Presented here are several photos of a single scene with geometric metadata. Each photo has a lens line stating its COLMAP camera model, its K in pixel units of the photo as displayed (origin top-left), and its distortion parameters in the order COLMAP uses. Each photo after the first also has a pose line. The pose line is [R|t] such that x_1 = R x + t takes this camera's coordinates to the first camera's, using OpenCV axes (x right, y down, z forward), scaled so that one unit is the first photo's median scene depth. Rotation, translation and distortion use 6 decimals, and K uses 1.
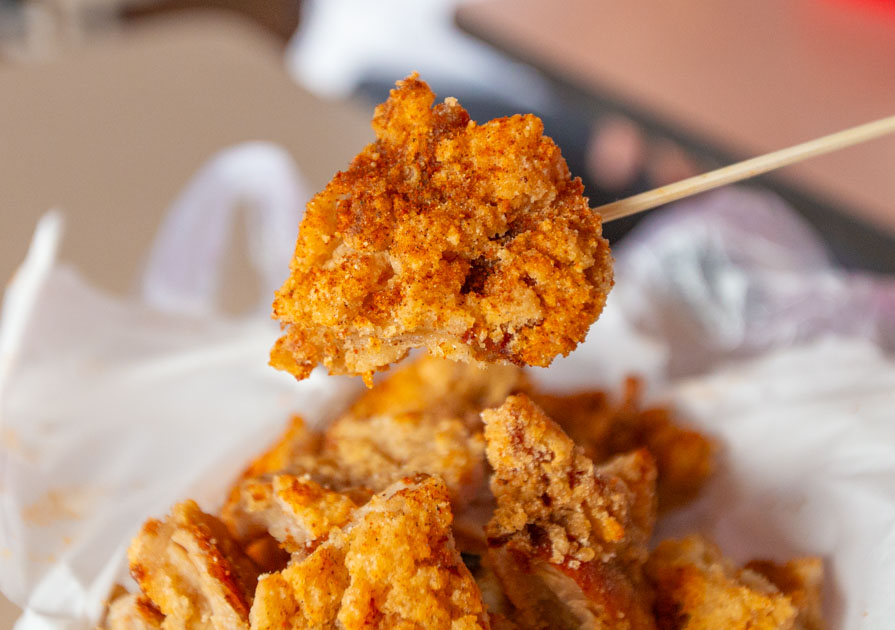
lens RADIAL K [[1525.8, 0, 448.9], [0, 1525.8, 314.6], [0, 0, 1]] dist [0.055154, 0.000000]
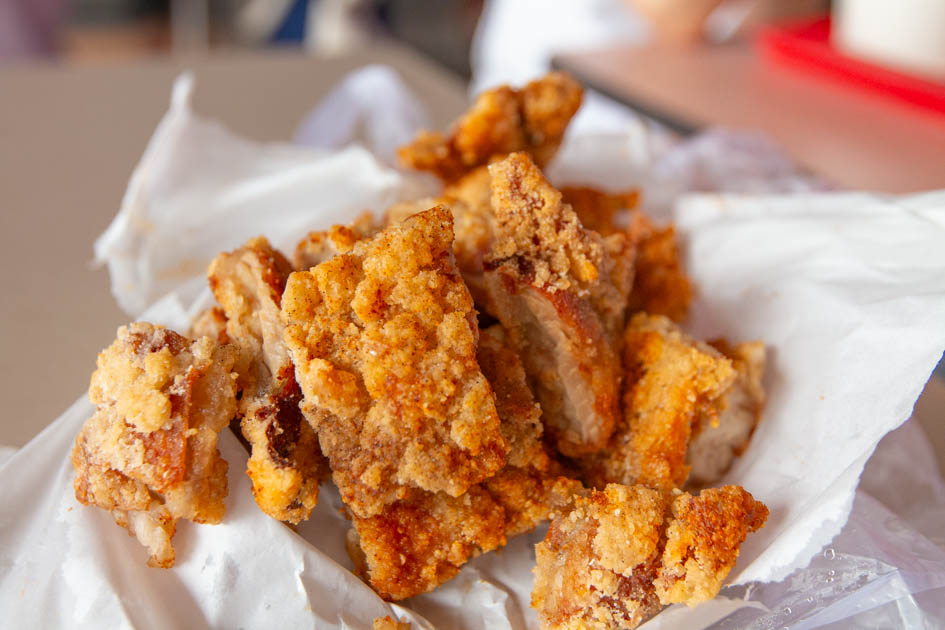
lens RADIAL K [[909.3, 0, 471.0], [0, 909.3, 315.0], [0, 0, 1]] dist [0.148832, 0.000000]
pose [[0.994548, 0.082780, -0.063416, 0.064068], [-0.081579, 0.996439, 0.021305, 0.170825], [0.064954, -0.016015, 0.997760, 0.267987]]
